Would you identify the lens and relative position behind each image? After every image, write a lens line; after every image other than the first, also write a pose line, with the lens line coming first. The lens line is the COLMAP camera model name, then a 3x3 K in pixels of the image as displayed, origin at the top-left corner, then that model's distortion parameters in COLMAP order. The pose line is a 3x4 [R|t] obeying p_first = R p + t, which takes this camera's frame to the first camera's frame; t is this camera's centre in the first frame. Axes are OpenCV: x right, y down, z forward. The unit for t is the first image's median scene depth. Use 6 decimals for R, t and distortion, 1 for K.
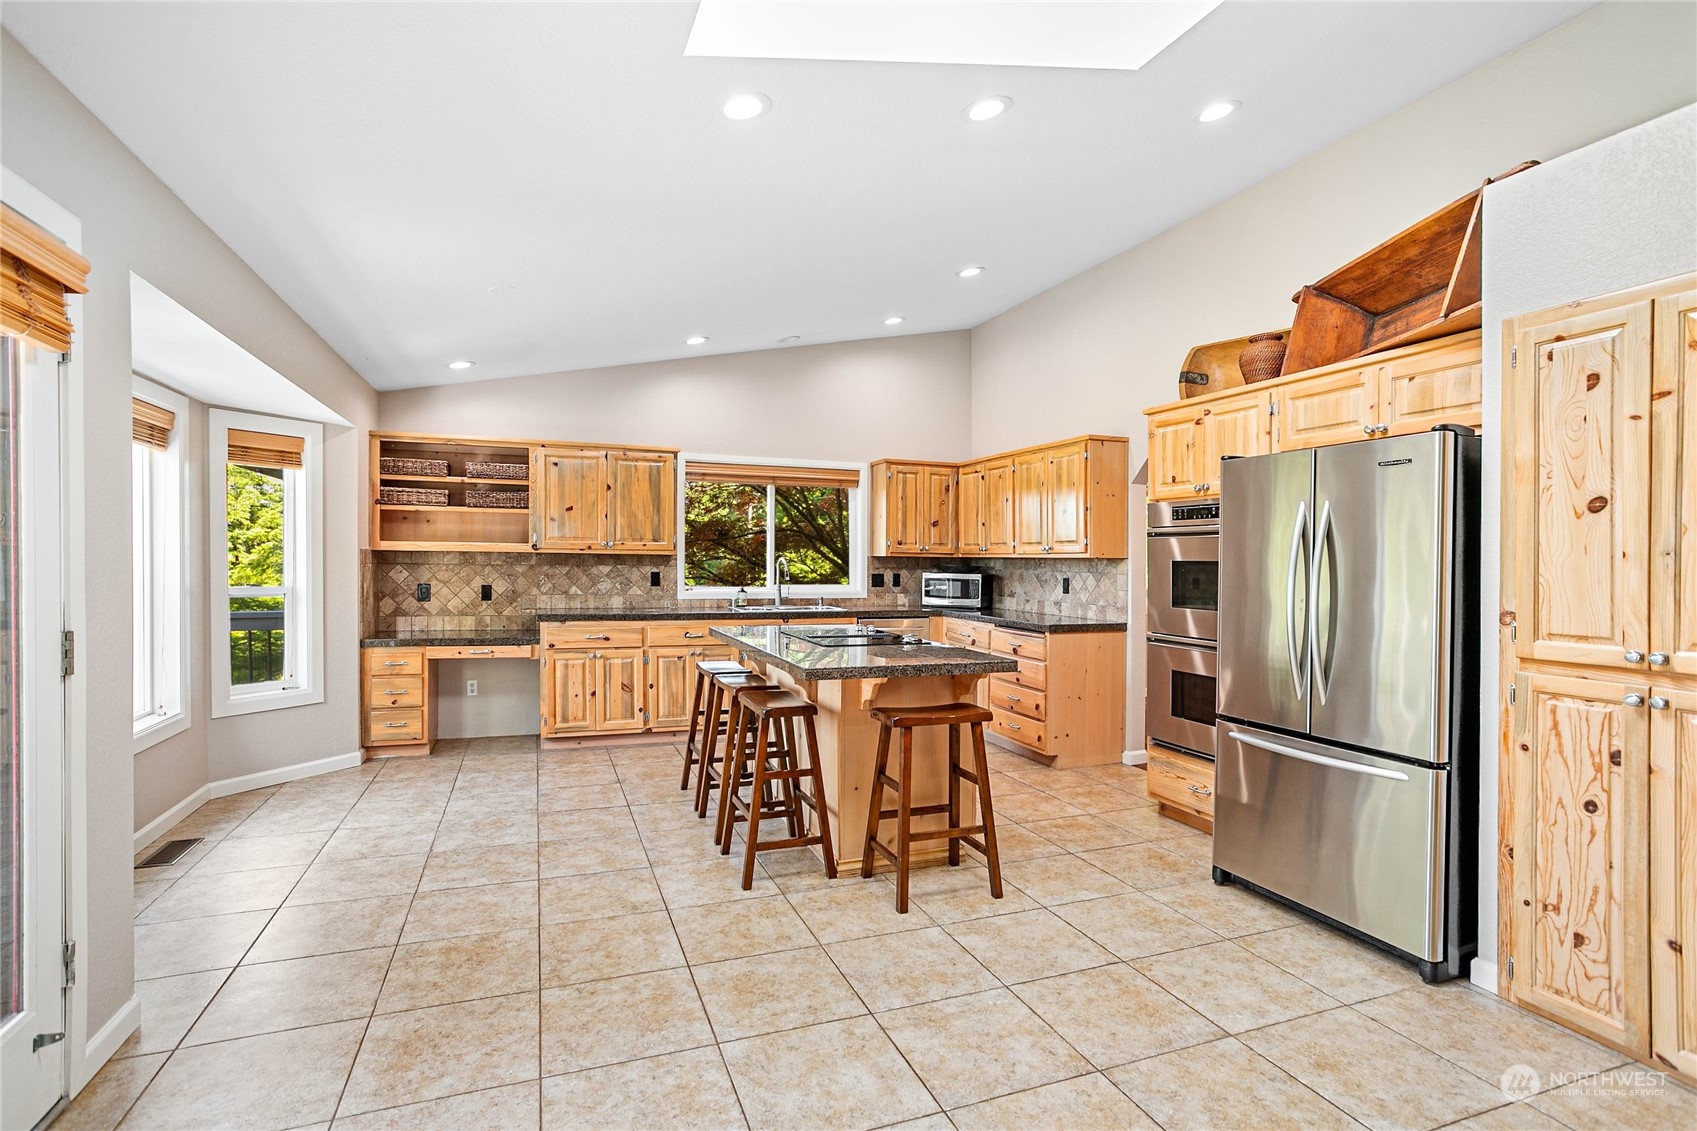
lens RADIAL K [[817.5, 0, 846.5], [0, 817.5, 550.9], [0, 0, 1]] dist [-0.047228, 0.028926]
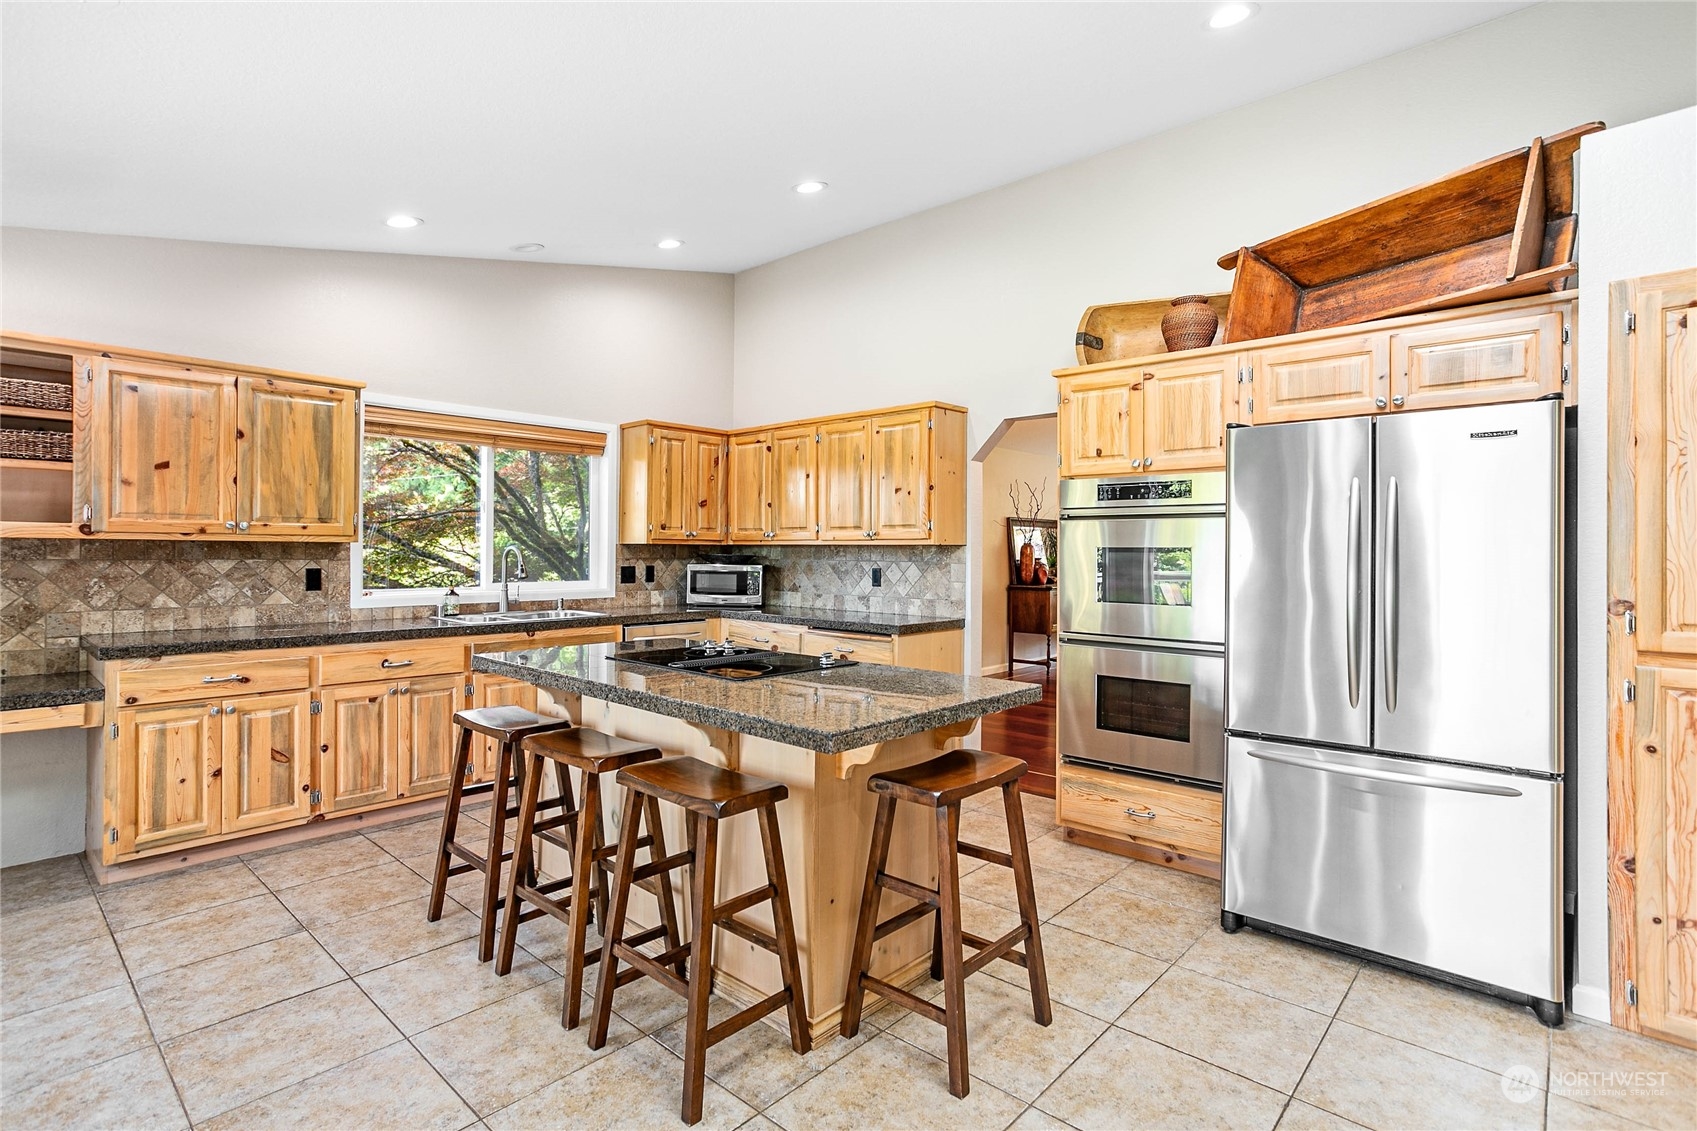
lens RADIAL K [[823.5, 0, 842.6], [0, 823.5, 529.9], [0, 0, 1]] dist [-0.049370, 0.029049]
pose [[0.891788, 0.004576, 0.452430, -0.168533], [0.000333, 0.999942, -0.010771, 0.002100], [-0.452453, 0.009756, 0.891735, 0.254351]]
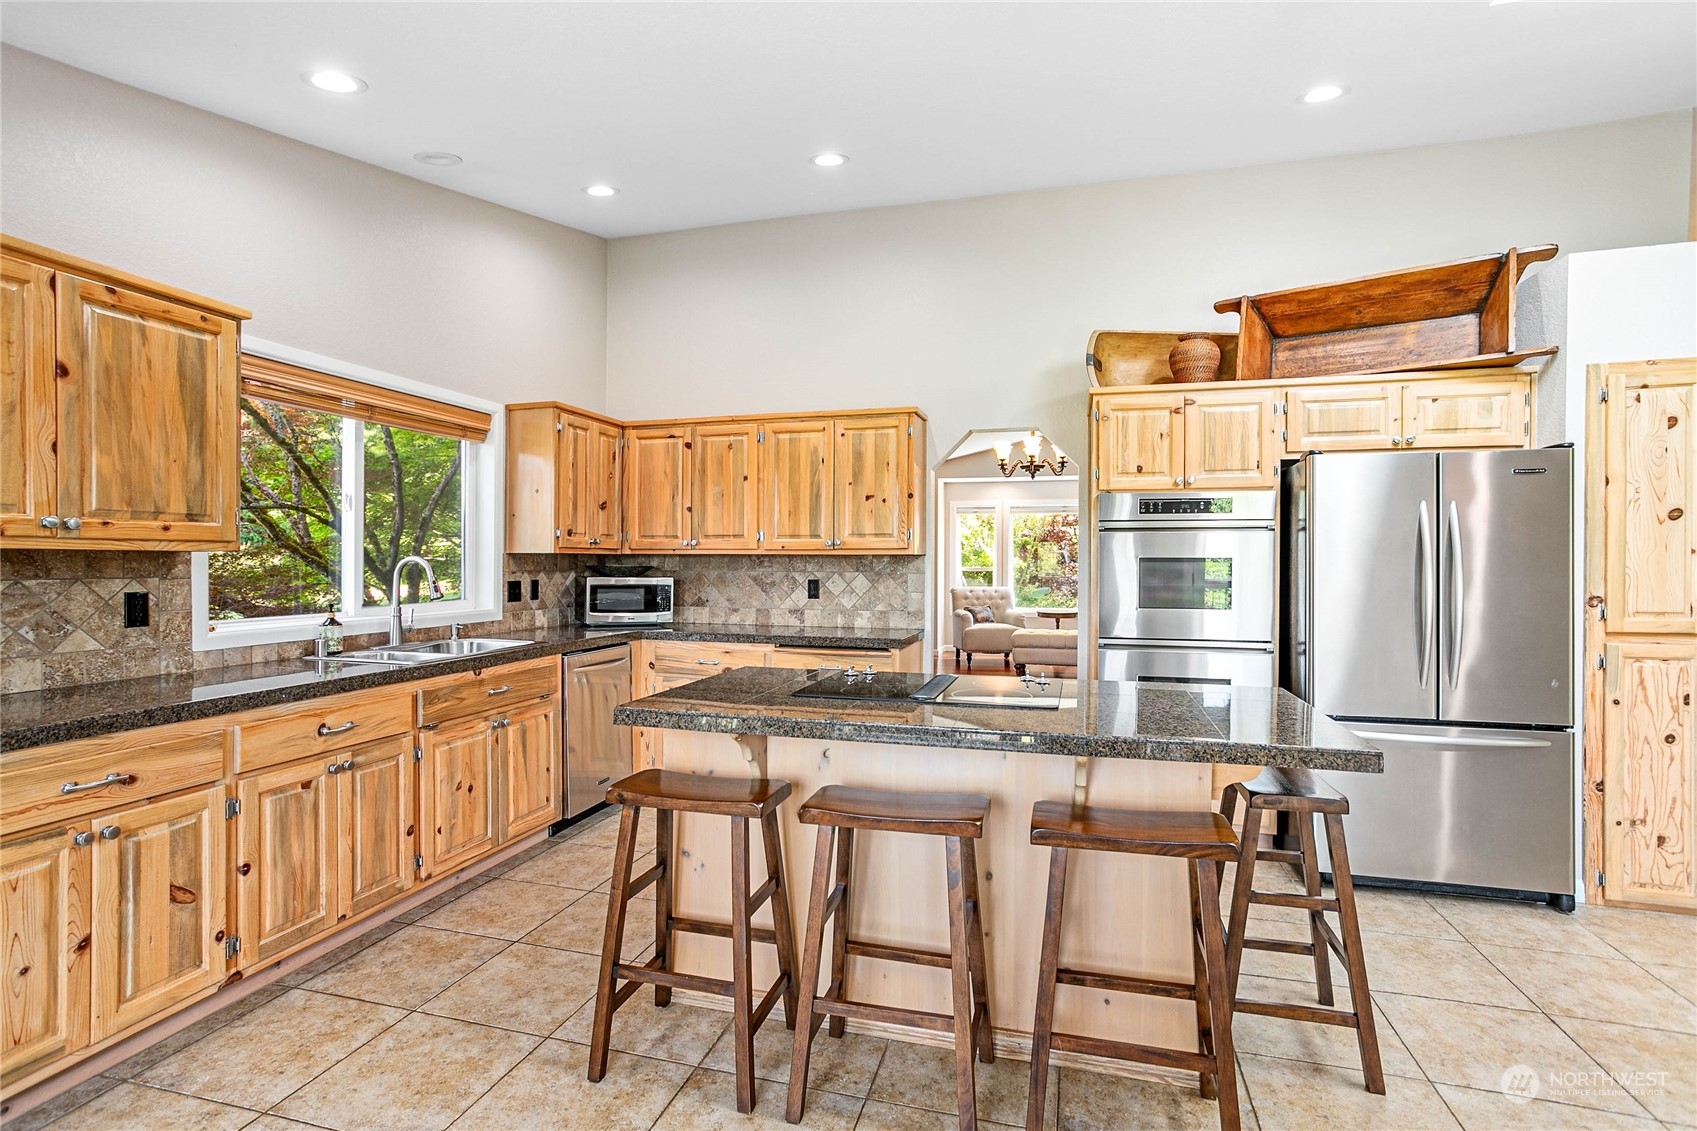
lens RADIAL K [[817.5, 0, 846.5], [0, 817.5, 550.9], [0, 0, 1]] dist [-0.047228, 0.028926]
pose [[0.598088, -0.000951, 0.801430, -0.389468], [-0.003812, 0.999985, 0.004032, 0.001512], [-0.801421, -0.005467, 0.598075, 0.520054]]
